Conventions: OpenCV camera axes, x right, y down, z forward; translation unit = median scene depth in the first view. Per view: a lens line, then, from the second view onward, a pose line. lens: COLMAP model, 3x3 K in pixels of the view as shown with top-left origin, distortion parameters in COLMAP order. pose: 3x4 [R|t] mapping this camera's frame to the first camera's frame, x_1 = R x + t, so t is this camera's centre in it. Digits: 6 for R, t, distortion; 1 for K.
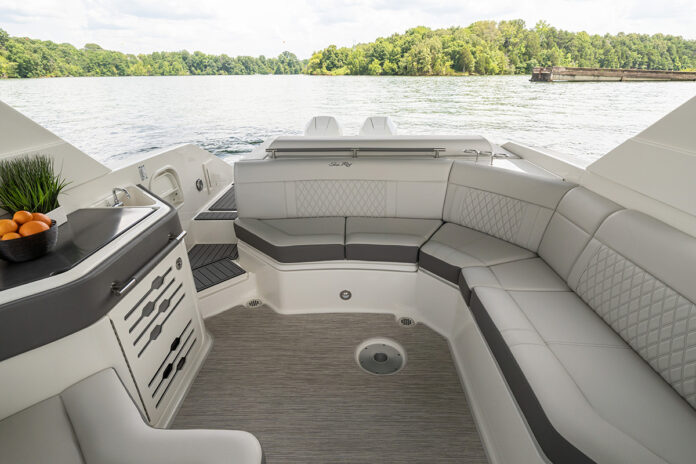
lens RADIAL K [[357.7, 0, 348.3], [0, 357.7, 232.6], [0, 0, 1]] dist [0.002769, -0.000692]
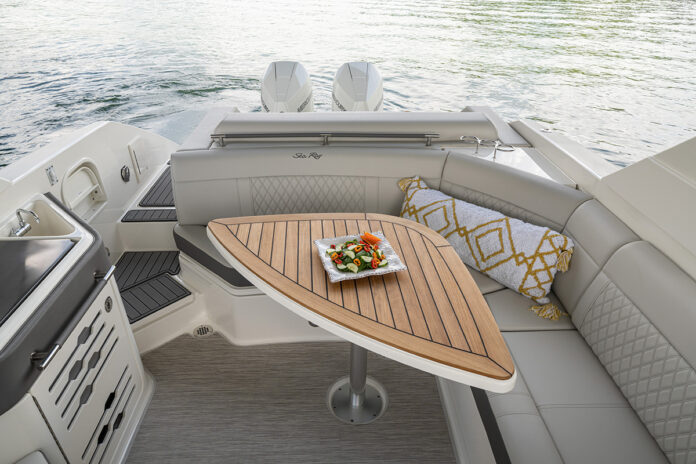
lens RADIAL K [[467.3, 0, 347.6], [0, 467.3, 231.5], [0, 0, 1]] dist [0.000922, -0.000774]
pose [[0.998610, -0.011526, 0.051438, 0.014972], [0.006310, 0.994924, 0.100432, -0.161017], [-0.052334, -0.099968, 0.993613, -0.060200]]
